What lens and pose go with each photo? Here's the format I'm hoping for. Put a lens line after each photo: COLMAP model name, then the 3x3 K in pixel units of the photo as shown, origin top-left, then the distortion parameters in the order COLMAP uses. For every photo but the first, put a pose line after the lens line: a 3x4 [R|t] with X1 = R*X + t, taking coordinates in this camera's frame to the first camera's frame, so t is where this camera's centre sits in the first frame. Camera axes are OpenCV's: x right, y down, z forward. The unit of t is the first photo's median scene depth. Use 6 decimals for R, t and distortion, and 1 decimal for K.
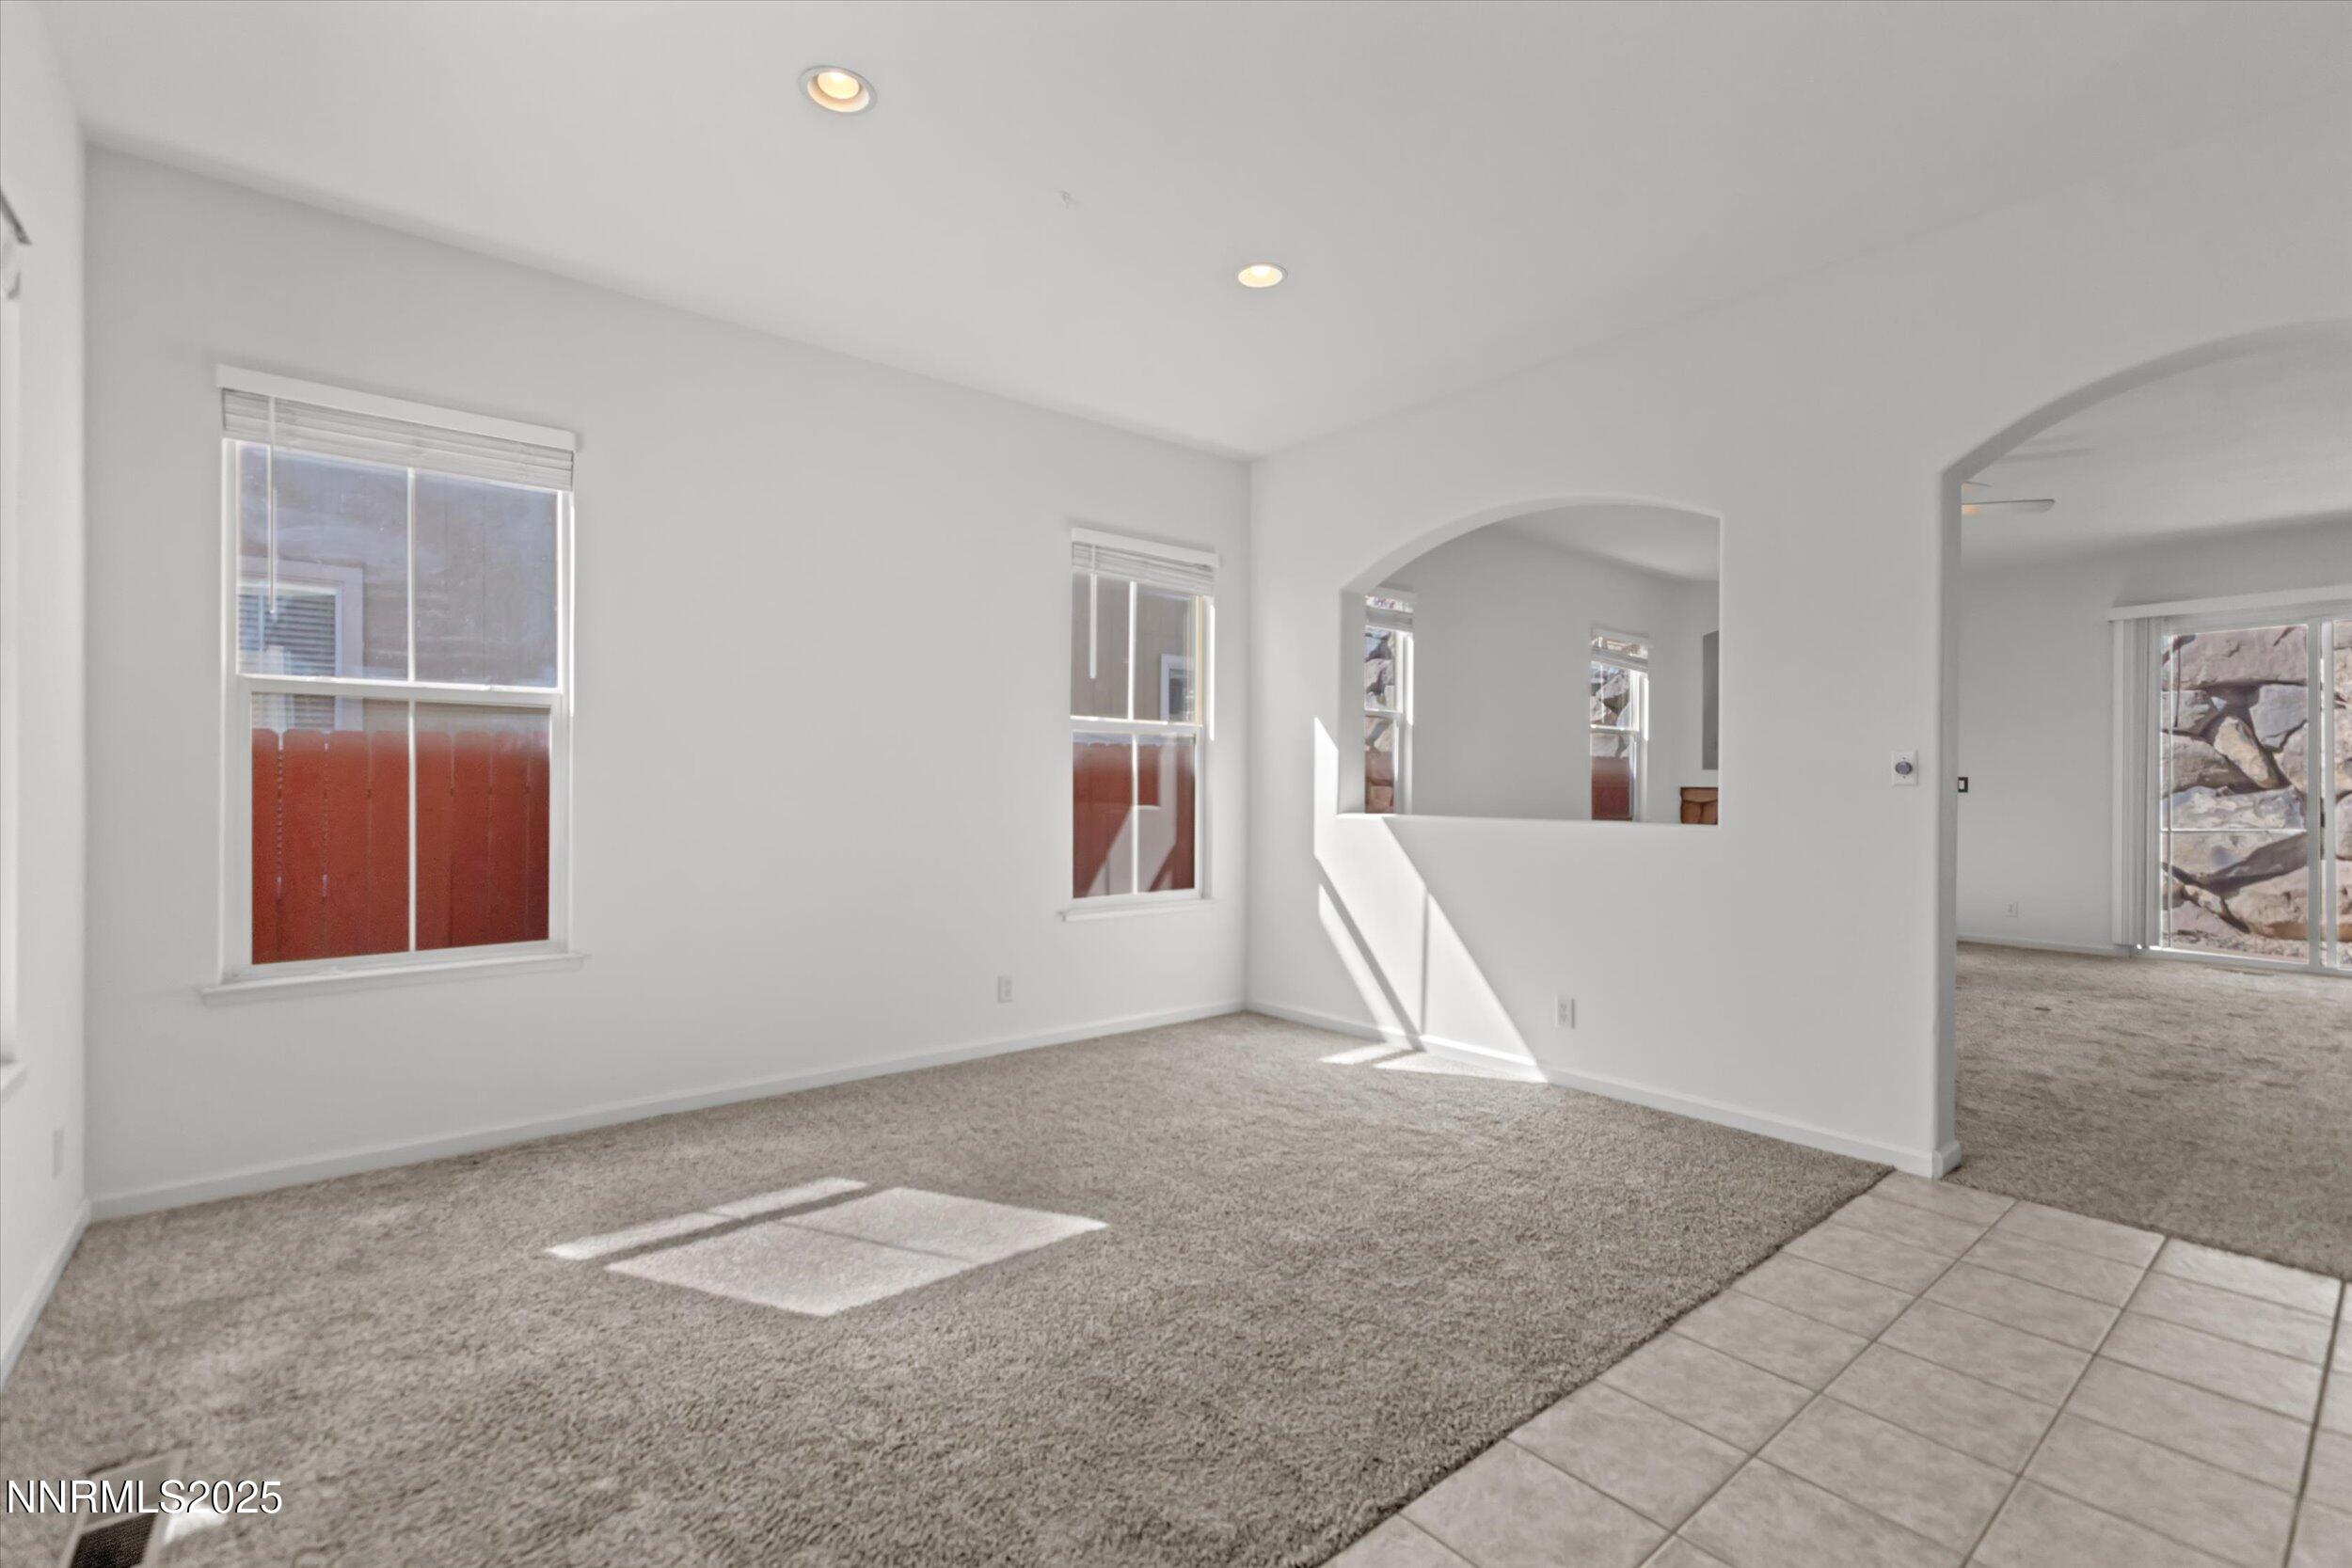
lens RADIAL K [[1033.1, 0, 1176.0], [0, 1033.1, 784.0], [0, 0, 1]] dist [0.002869, 0.000884]
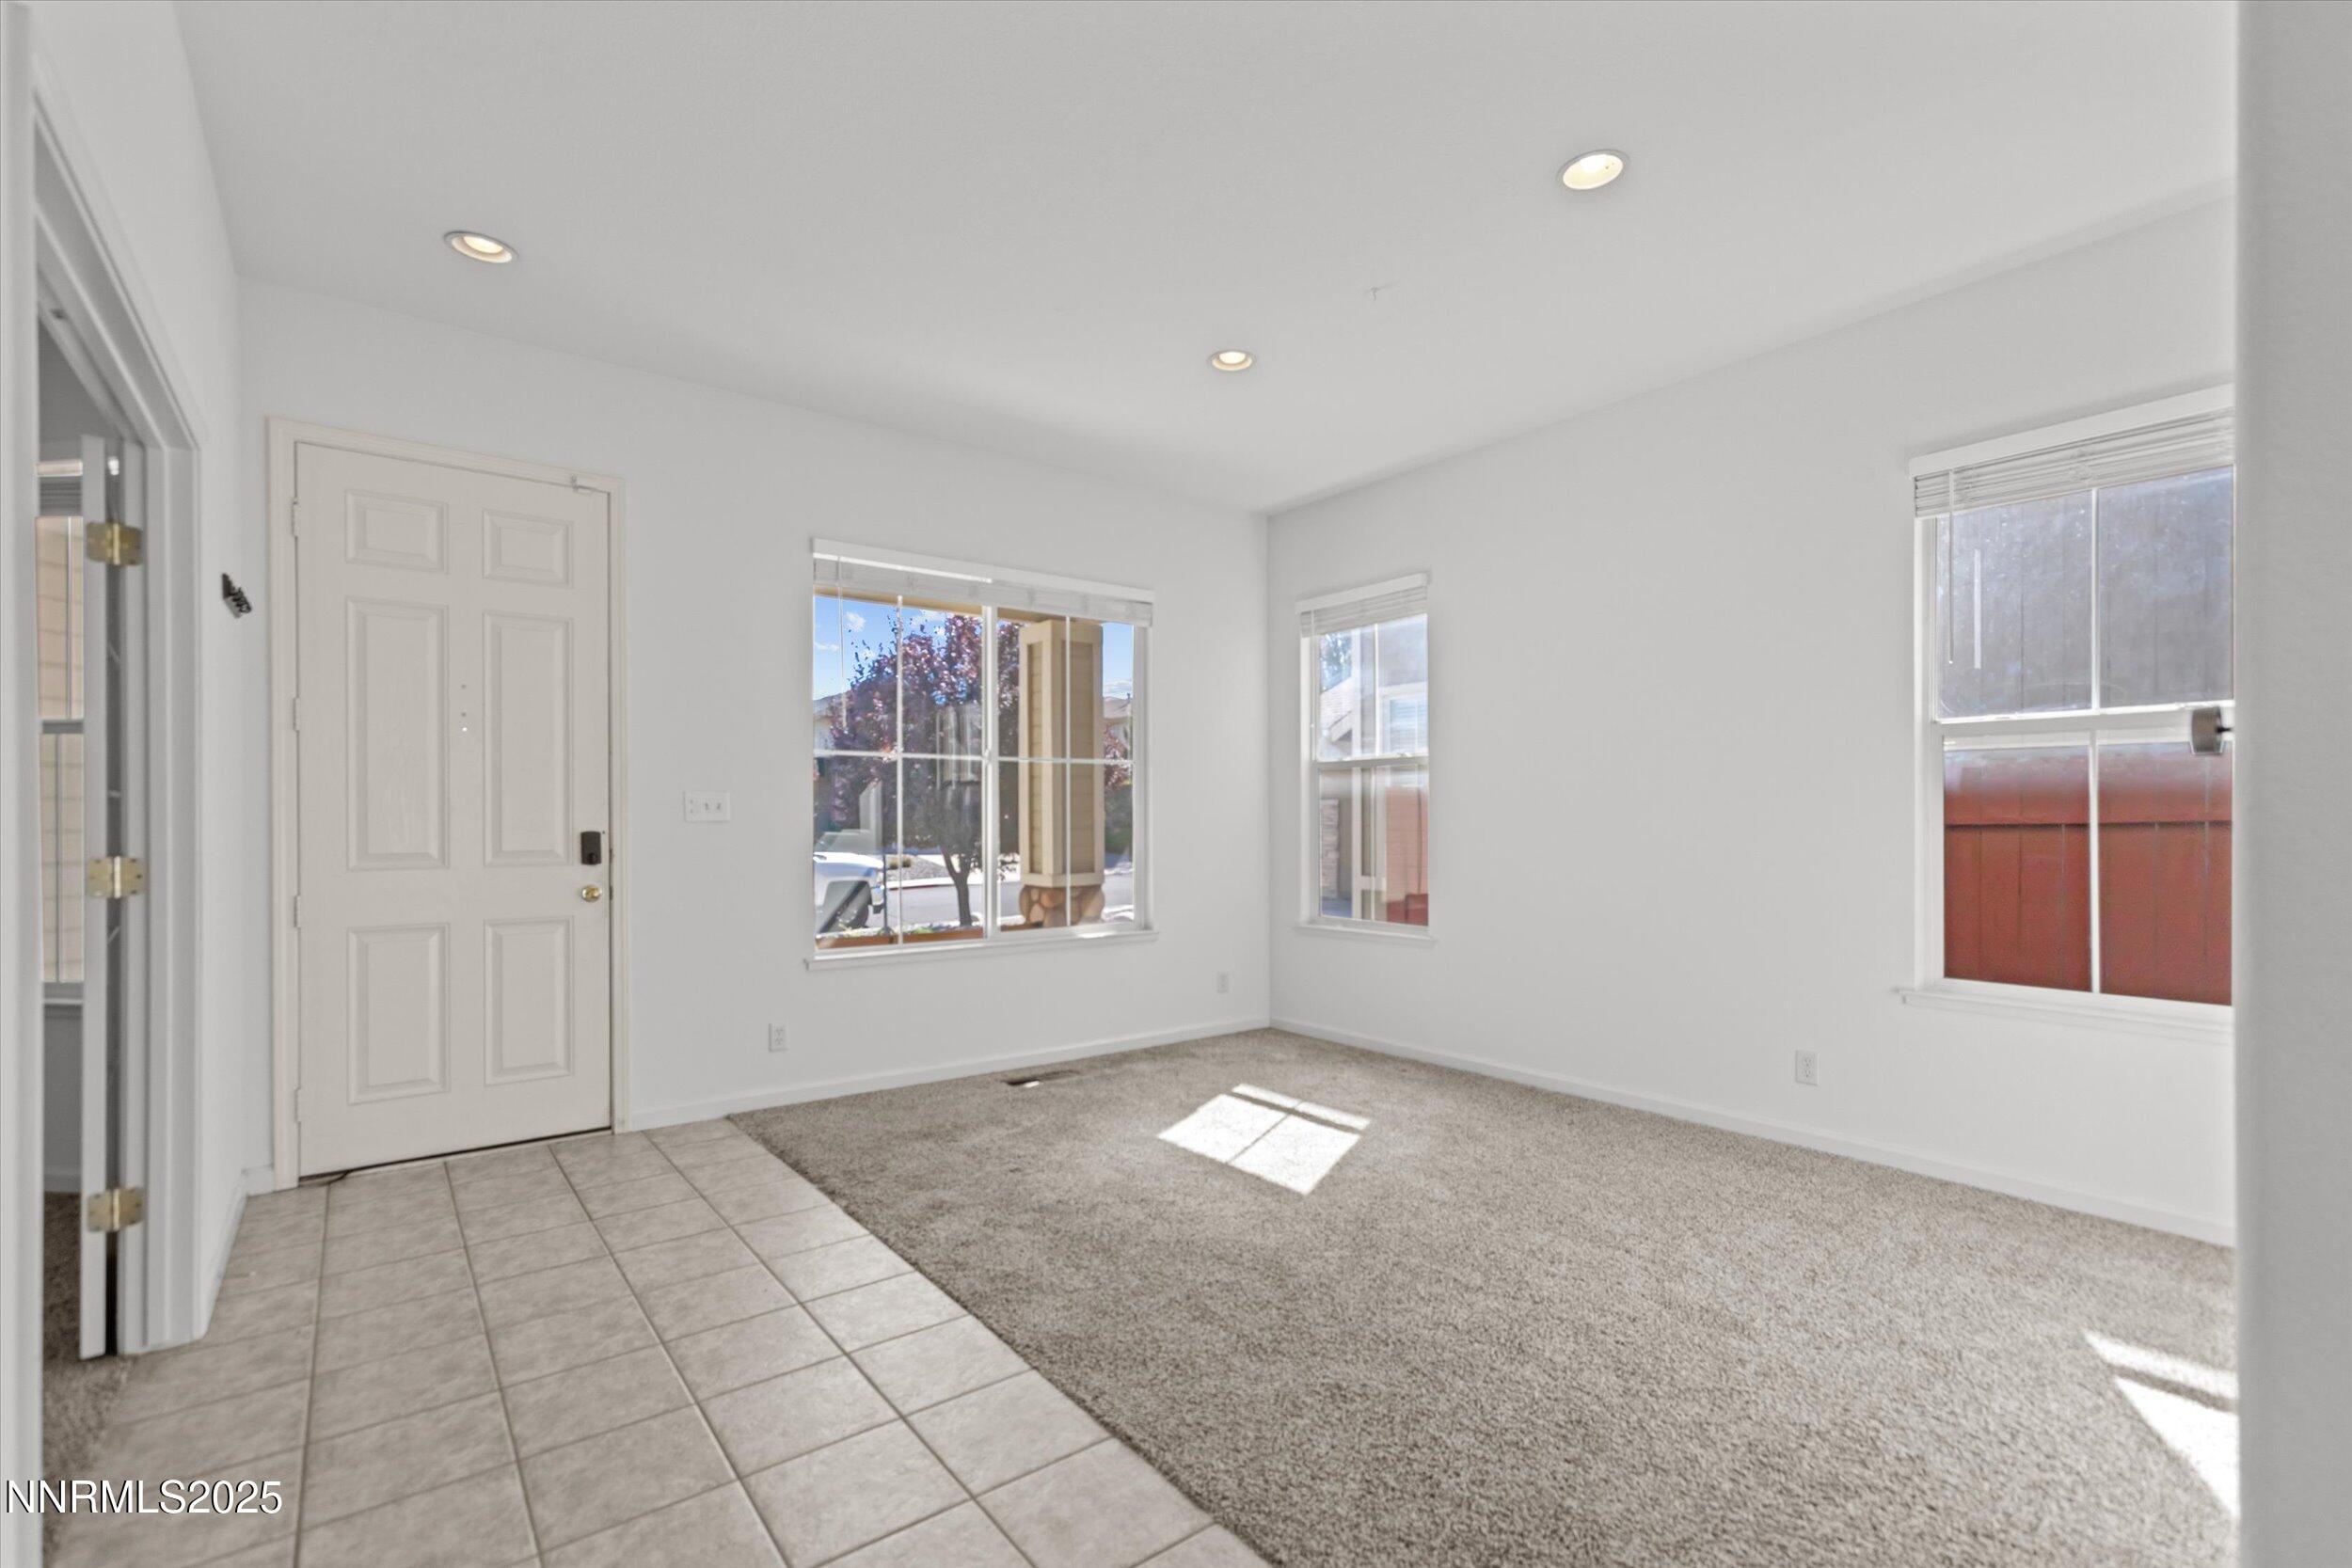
lens RADIAL K [[1060.3, 0, 1183.2], [0, 1060.3, 819.6], [0, 0, 1]] dist [-0.030687, 0.000083]
pose [[-0.026135, -0.001789, -0.999657, 1.107316], [0.003426, 0.999992, -0.001879, 0.004957], [0.999653, -0.003474, -0.026129, 0.879442]]
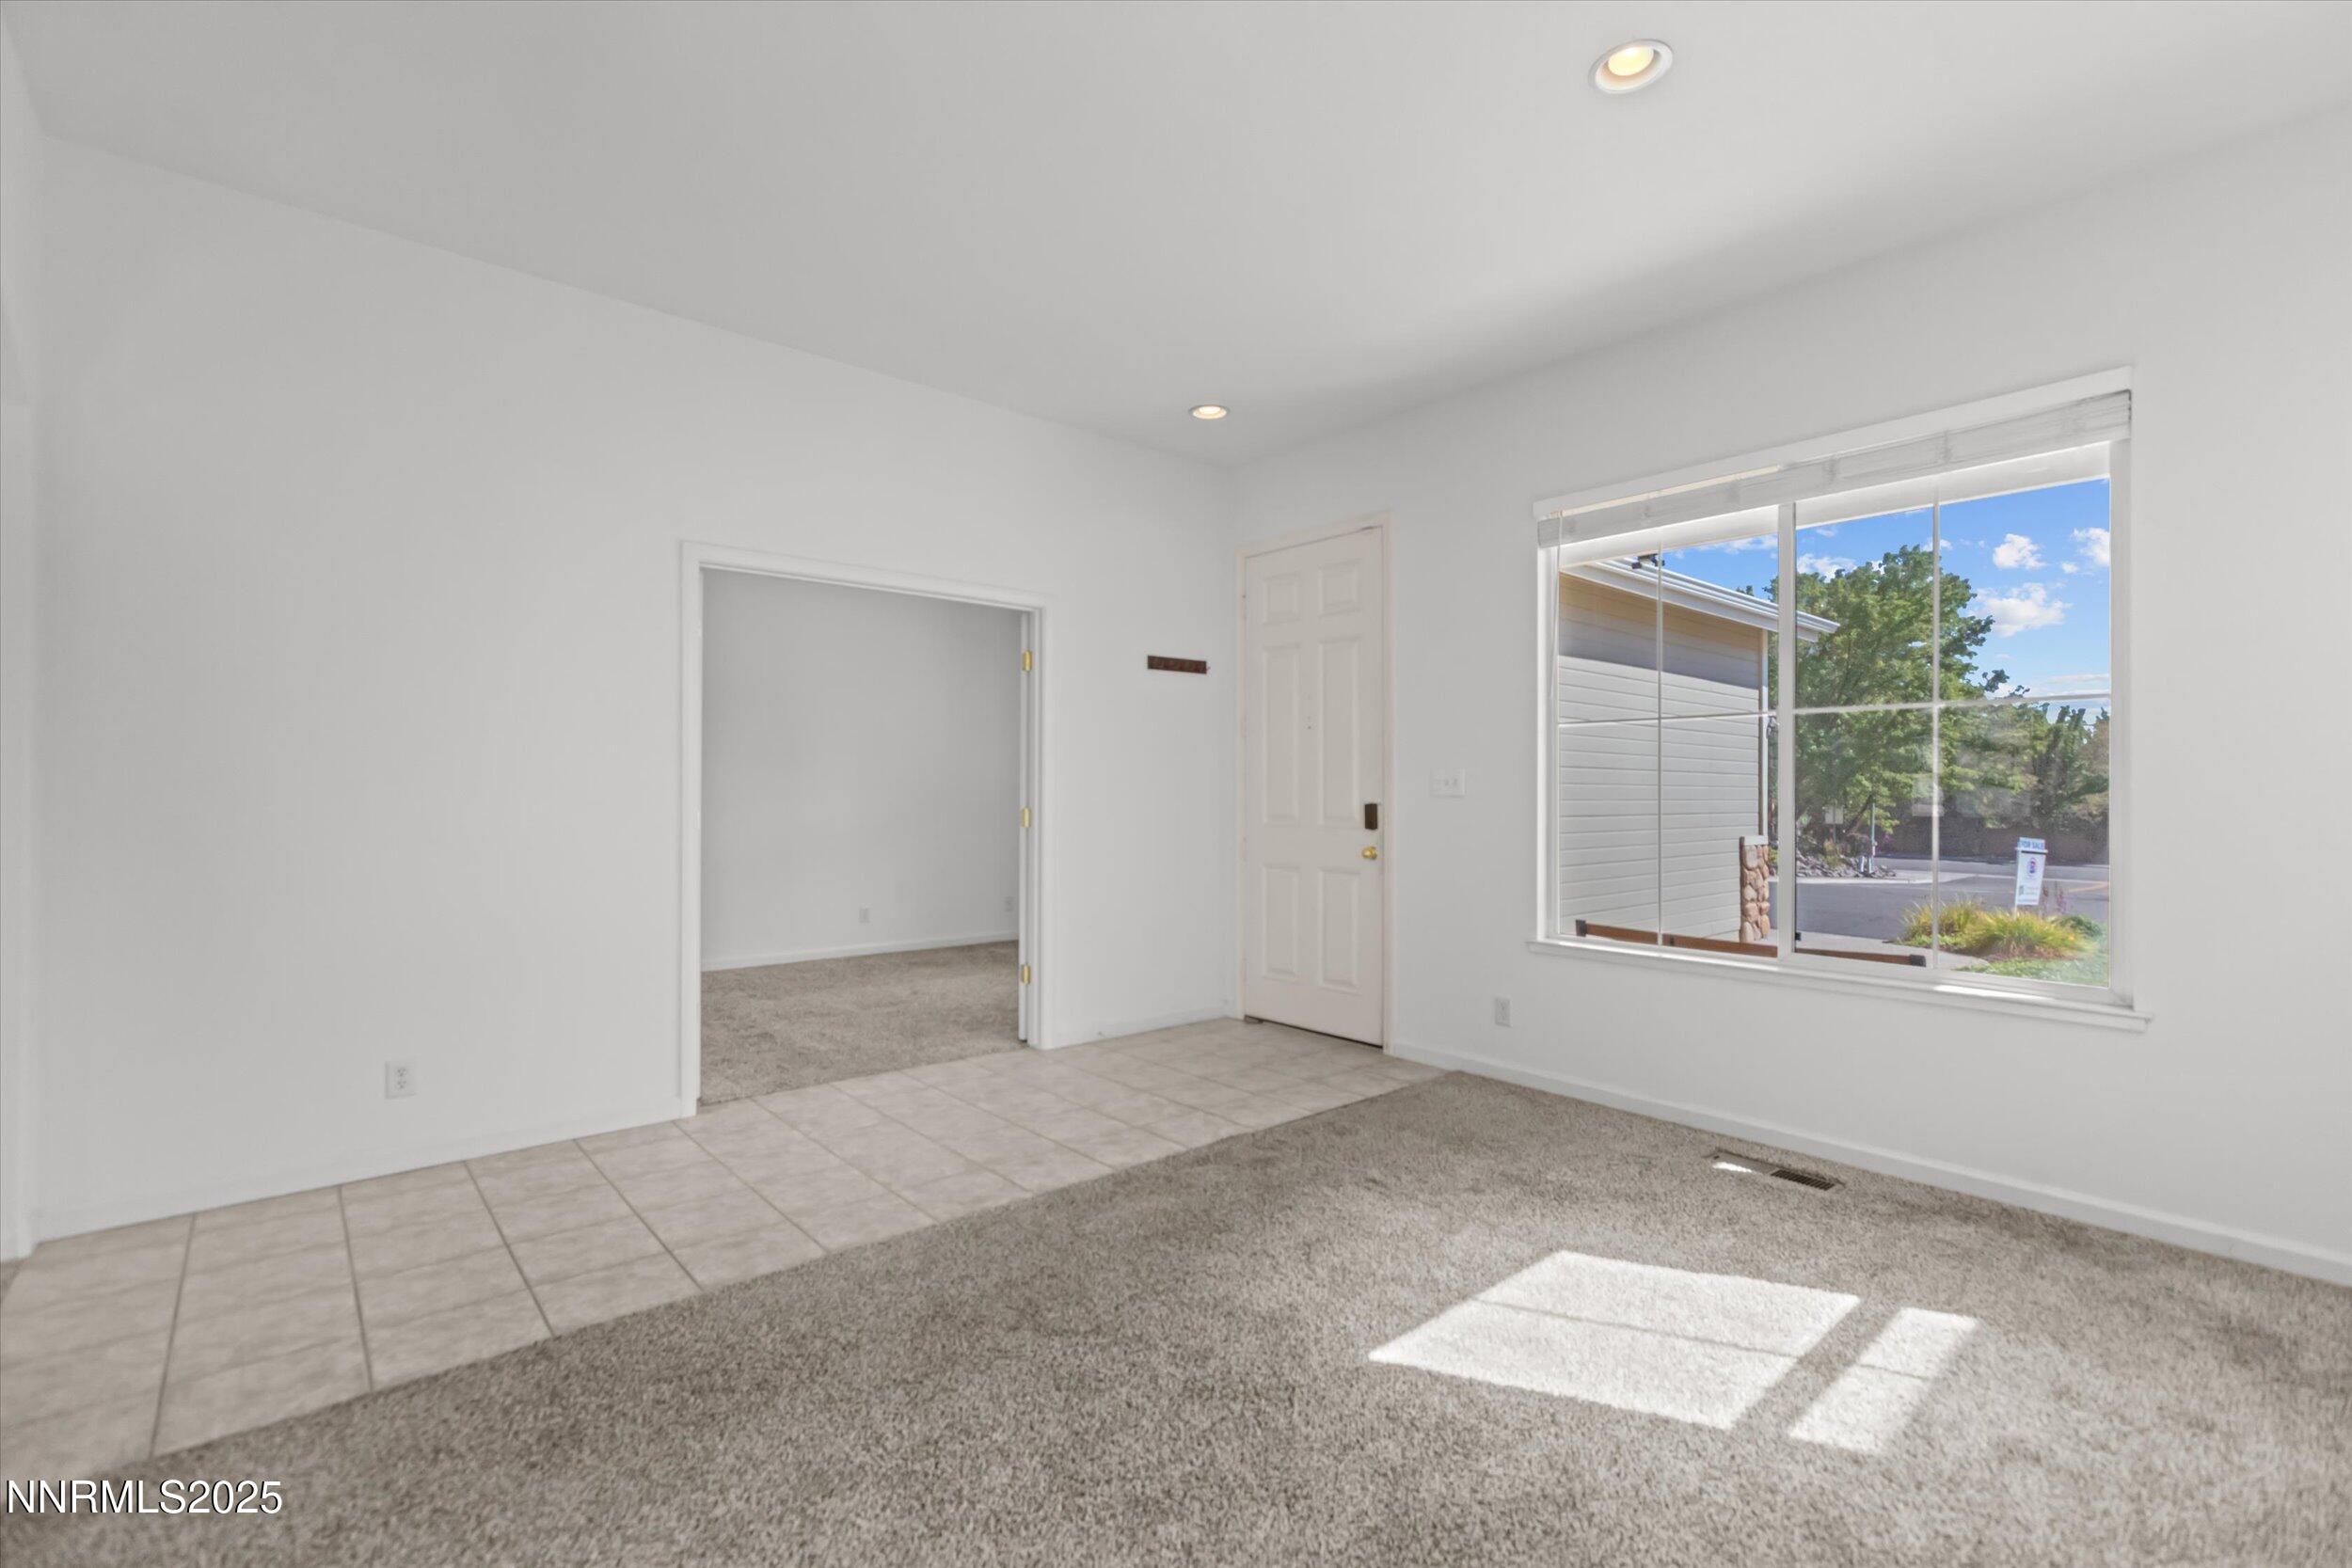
lens RADIAL K [[1033.1, 0, 1176.0], [0, 1033.1, 784.0], [0, 0, 1]] dist [0.002869, 0.000884]
pose [[-0.999563, -0.009771, -0.027914, 0.101066], [-0.009471, 0.999896, -0.010870, 0.005406], [0.028017, -0.010601, -0.999551, 1.755836]]
